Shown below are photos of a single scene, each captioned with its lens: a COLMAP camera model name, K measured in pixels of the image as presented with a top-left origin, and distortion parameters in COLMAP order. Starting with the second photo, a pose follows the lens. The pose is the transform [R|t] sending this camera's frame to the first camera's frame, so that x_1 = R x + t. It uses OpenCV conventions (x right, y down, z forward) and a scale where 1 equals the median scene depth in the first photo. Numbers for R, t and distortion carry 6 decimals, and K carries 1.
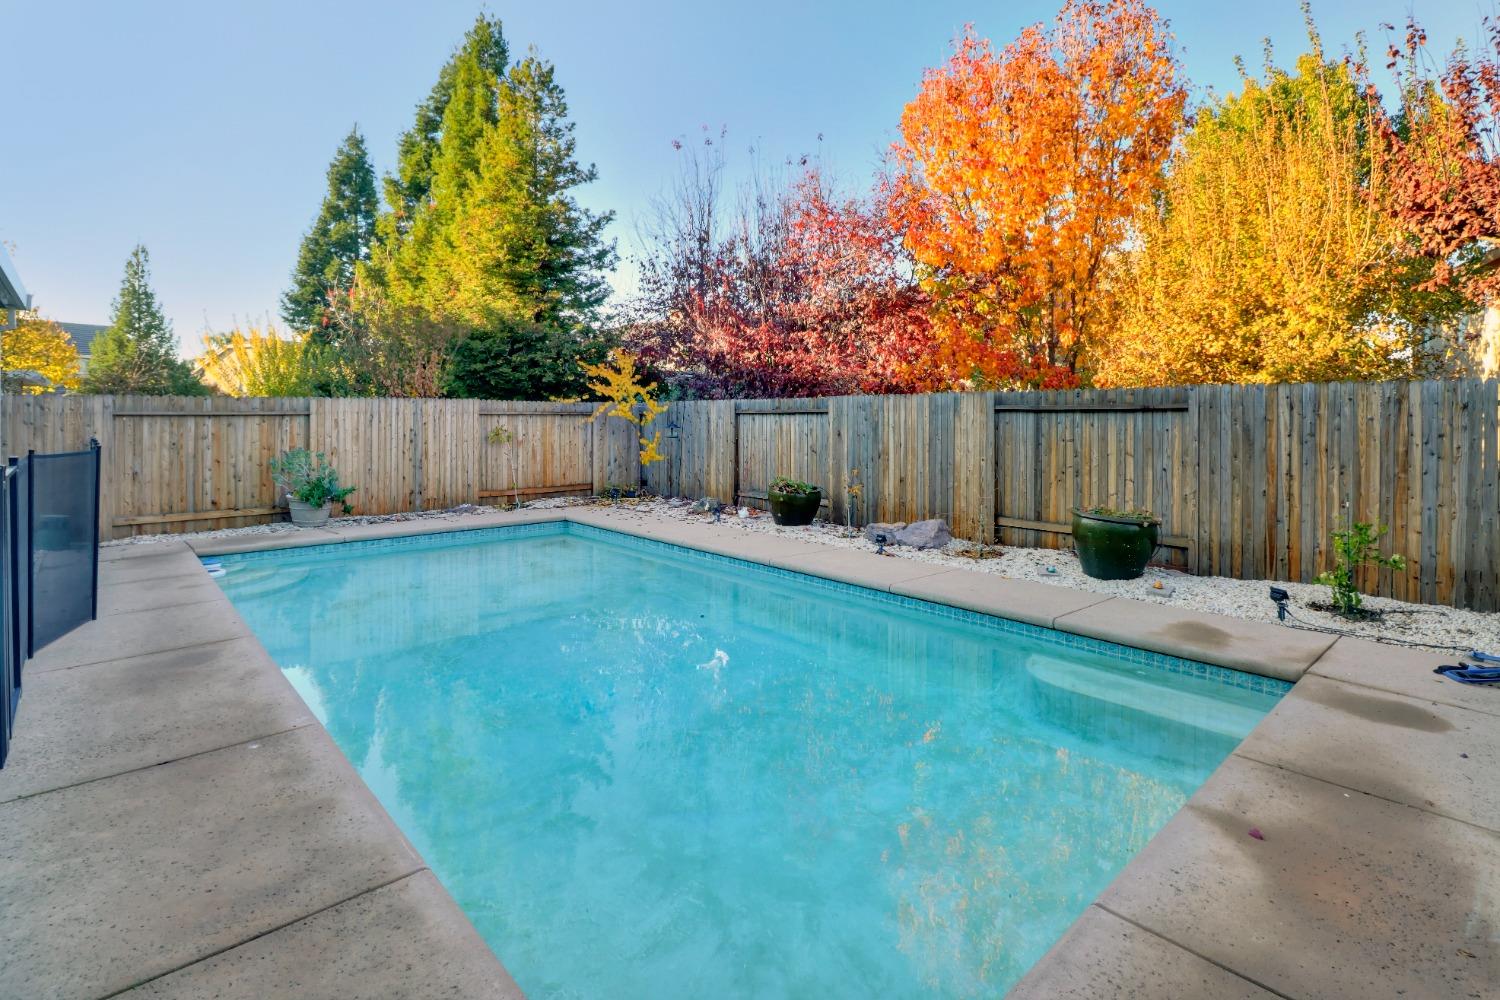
lens RADIAL K [[721.3, 0, 764.3], [0, 721.3, 430.5], [0, 0, 1]] dist [-0.001651, -0.006870]
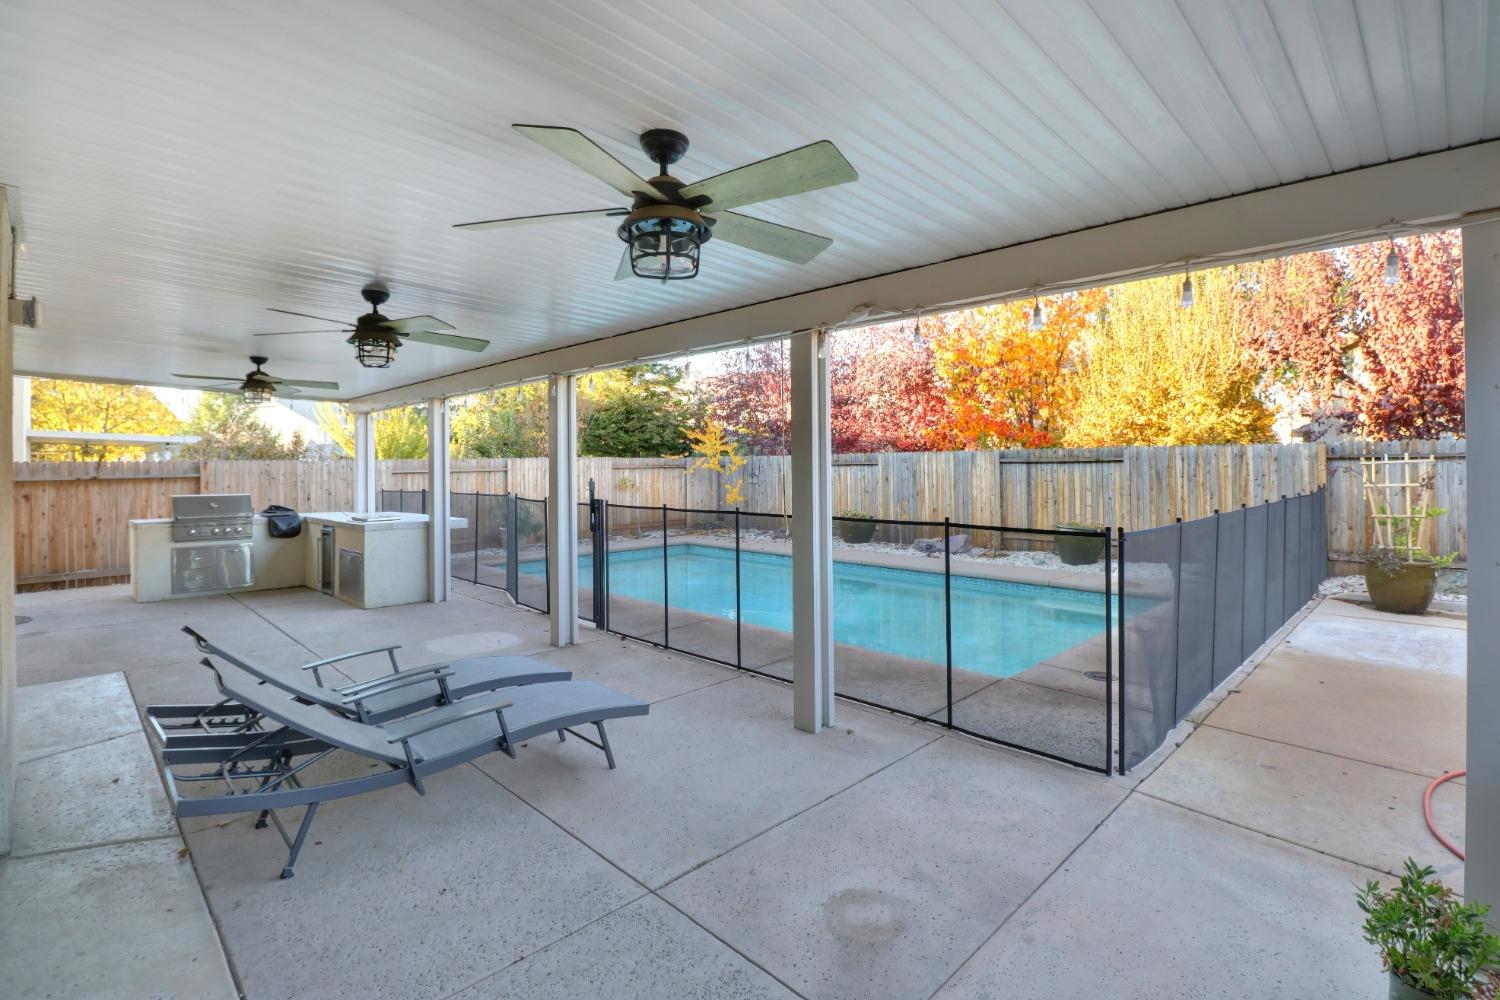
lens RADIAL K [[721.3, 0, 742.0], [0, 721.3, 467.0], [0, 0, 1]] dist [-0.001651, -0.006870]
pose [[0.999611, -0.013426, 0.024439, -0.227261], [0.013741, 0.999824, -0.012789, -0.004982], [-0.024263, 0.013120, 0.999620, -0.440478]]
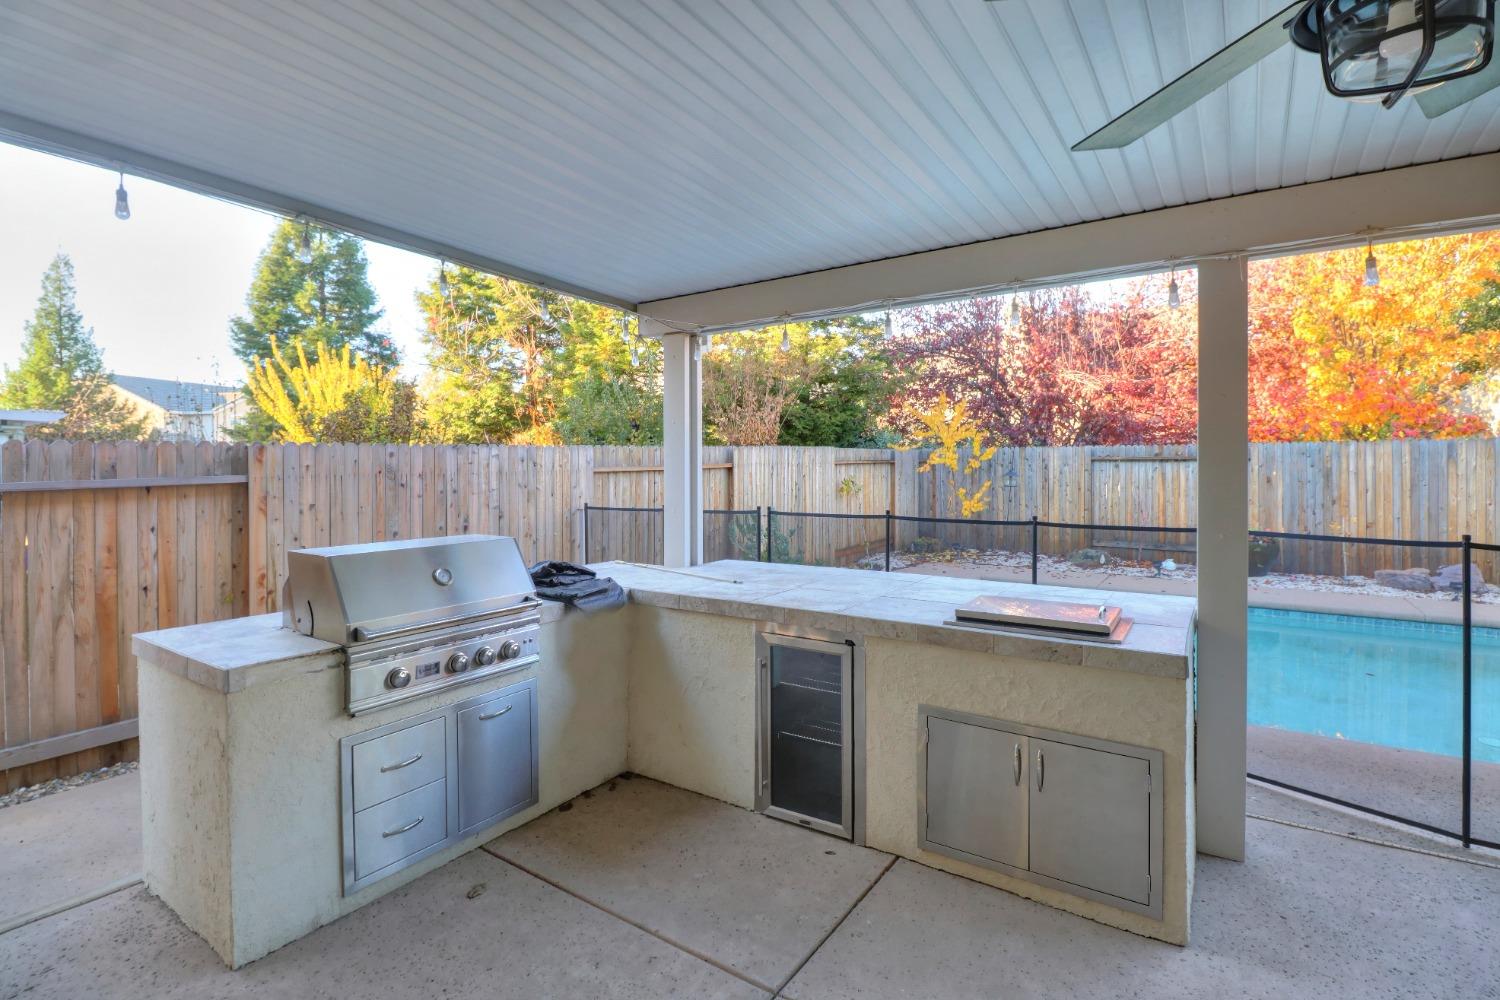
lens RADIAL K [[721.3, 0, 763.0], [0, 721.3, 429.4], [0, 0, 1]] dist [-0.001651, -0.006870]
pose [[0.974591, -0.001149, 0.223989, -0.843649], [0.015152, 0.998035, -0.060807, -0.017254], [-0.223479, 0.062656, 0.972693, 0.197682]]
